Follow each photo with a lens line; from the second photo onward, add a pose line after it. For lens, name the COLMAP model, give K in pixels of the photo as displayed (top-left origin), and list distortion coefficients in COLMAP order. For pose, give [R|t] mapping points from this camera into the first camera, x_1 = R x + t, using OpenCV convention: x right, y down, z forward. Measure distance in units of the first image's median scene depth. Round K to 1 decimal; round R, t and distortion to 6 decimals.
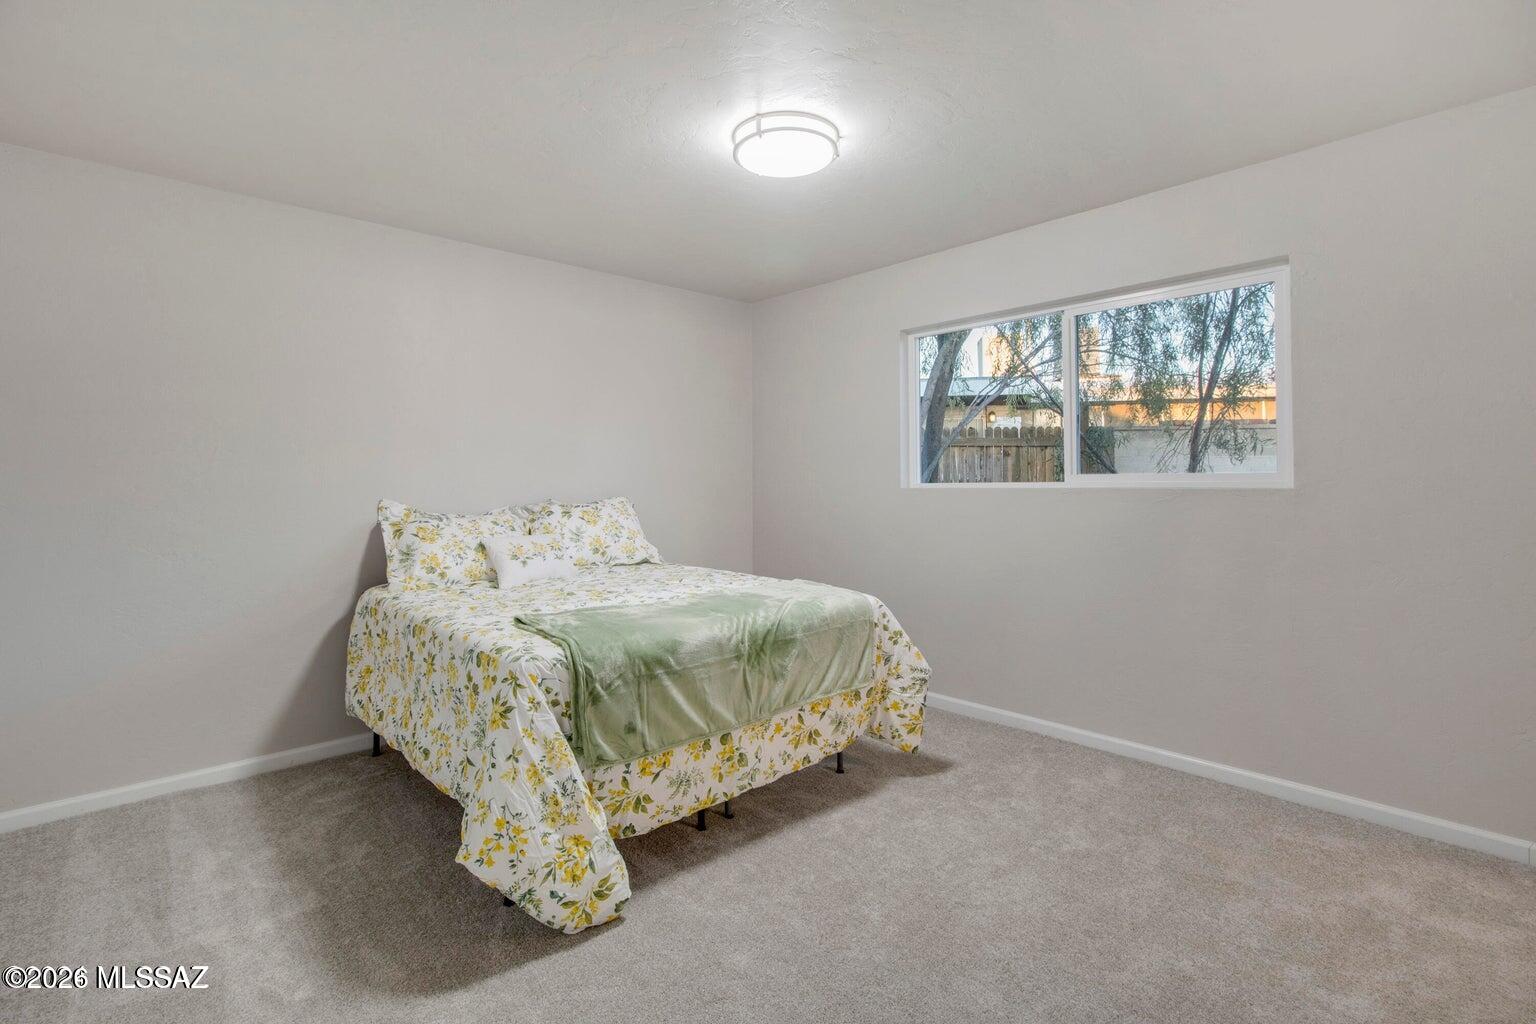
lens RADIAL K [[724.0, 0, 762.3], [0, 724.0, 501.1], [0, 0, 1]] dist [-0.003961, -0.001362]
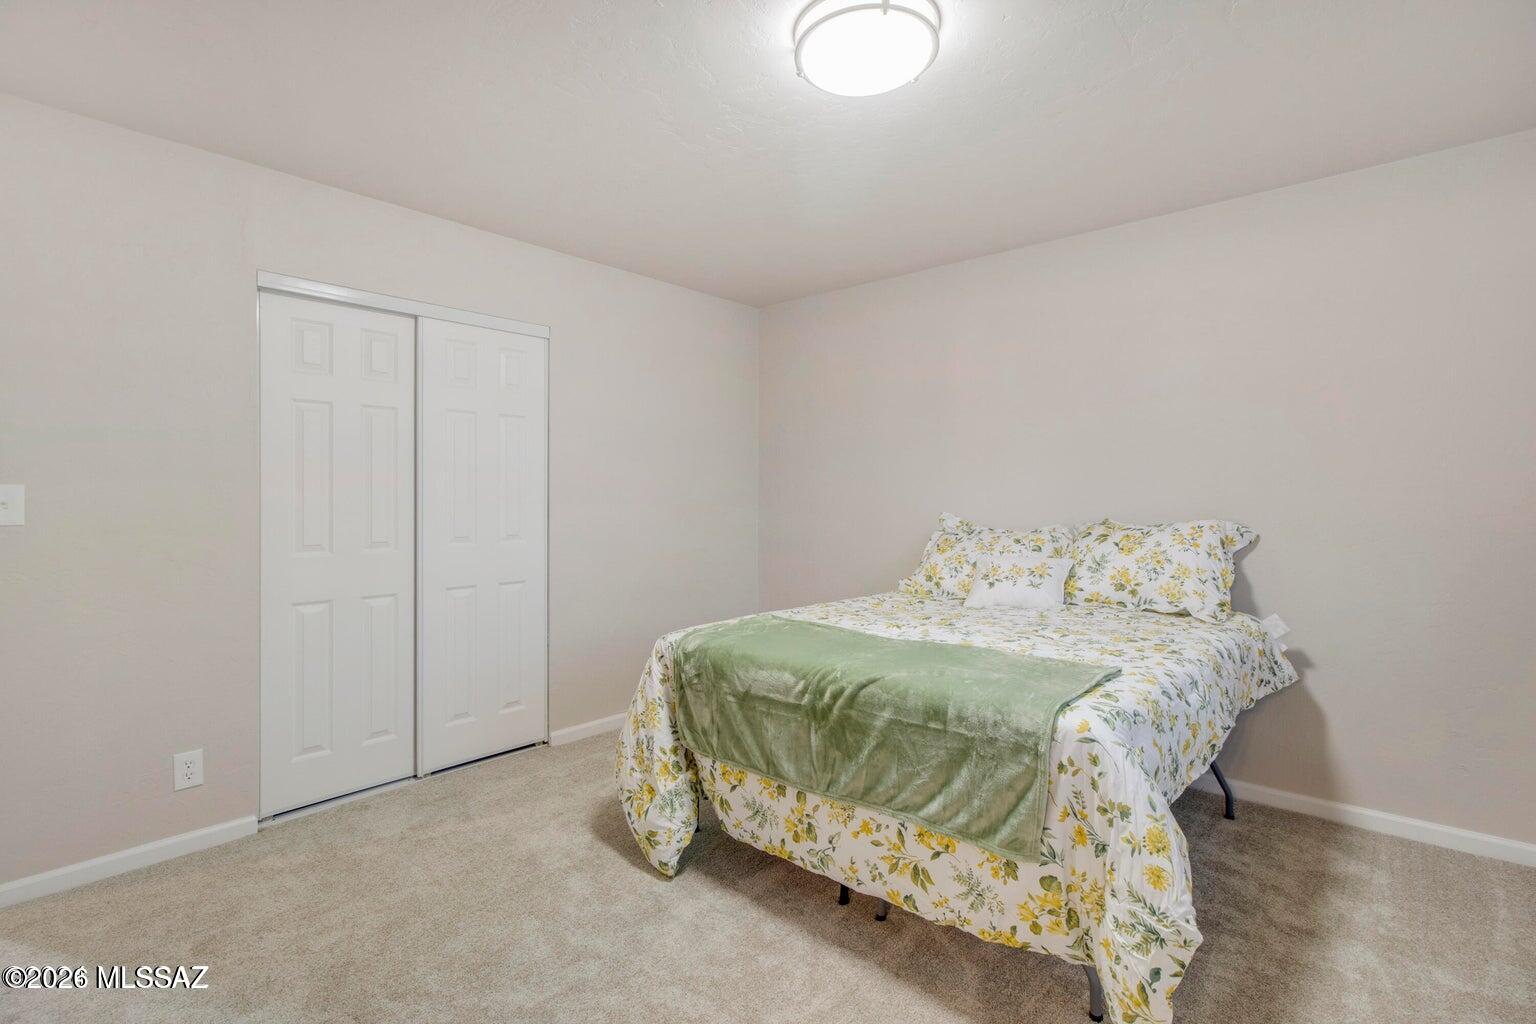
lens RADIAL K [[724.0, 0, 761.3], [0, 724.0, 511.3], [0, 0, 1]] dist [-0.003961, -0.001362]
pose [[0.105244, 0.028602, -0.994035, 0.755164], [-0.026586, 0.999310, 0.025939, -0.034274], [0.994091, 0.023697, 0.105932, 0.803018]]
